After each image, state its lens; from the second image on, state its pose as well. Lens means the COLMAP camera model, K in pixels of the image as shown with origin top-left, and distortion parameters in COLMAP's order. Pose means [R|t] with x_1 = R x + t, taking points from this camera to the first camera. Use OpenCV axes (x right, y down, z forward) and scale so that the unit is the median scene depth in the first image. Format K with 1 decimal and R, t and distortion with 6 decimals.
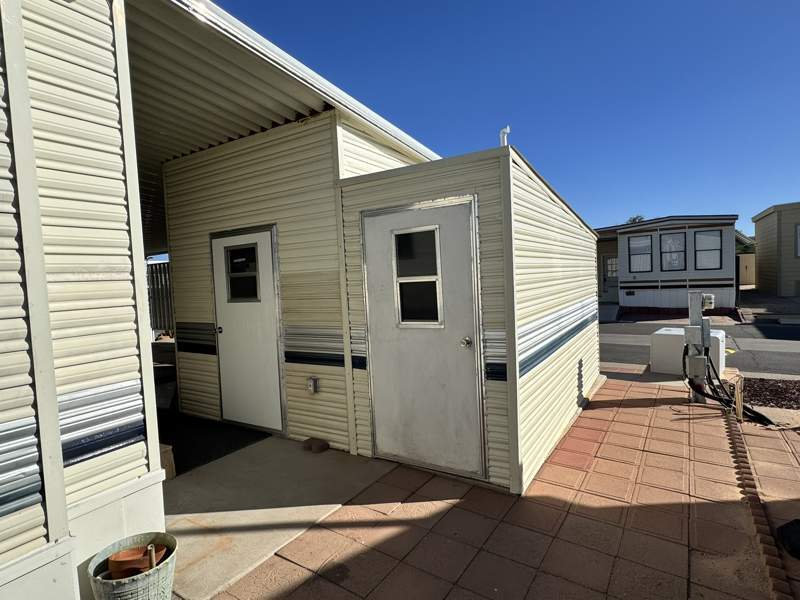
lens RADIAL K [[433.6, 0, 400.0], [0, 433.6, 300.0], [0, 0, 1]] dist [-0.004781, -0.000696]
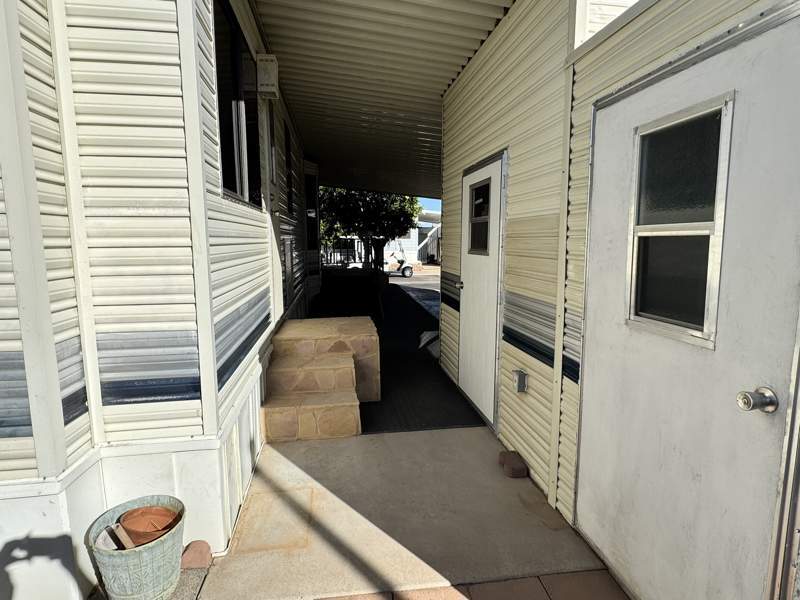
lens RADIAL K [[431.9, 0, 396.8], [0, 431.9, 296.6], [0, 0, 1]] dist [-0.001567, -0.000405]
pose [[0.647713, 0.144264, -0.748101, 0.181835], [-0.065589, 0.988822, 0.133898, -0.018235], [0.759056, -0.037660, 0.649936, 0.435684]]
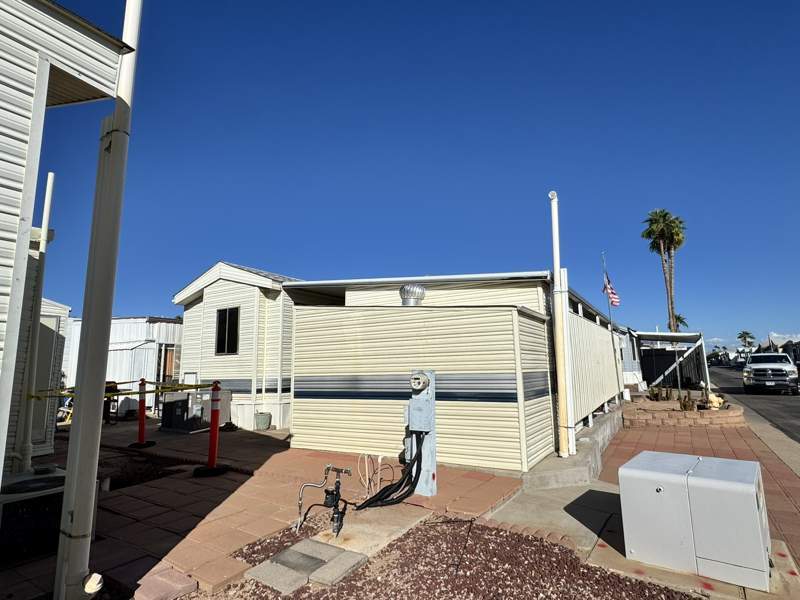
lens RADIAL K [[433.6, 0, 400.0], [0, 433.6, 300.0], [0, 0, 1]] dist [-0.004781, -0.000696]
pose [[0.005639, -0.112531, -0.993632, 2.243026], [-0.031843, 0.993124, -0.112654, -0.089165], [0.999477, 0.032276, 0.002017, 1.284721]]
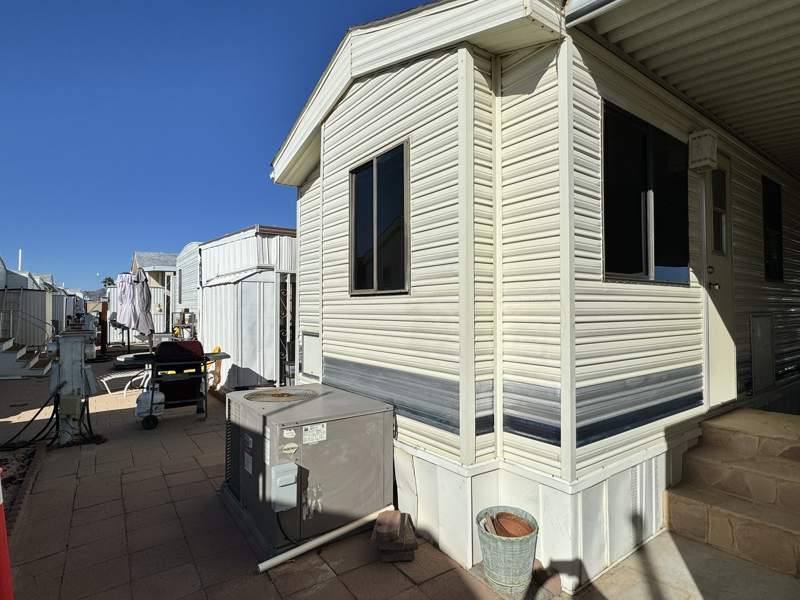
lens RADIAL K [[431.9, 0, 396.8], [0, 431.9, 296.6], [0, 0, 1]] dist [-0.001567, -0.000405]
pose [[-0.373523, 0.024342, -0.927301, 0.337288], [-0.027571, 0.998923, 0.037328, -0.050933], [0.927211, 0.039509, -0.372449, 0.595324]]
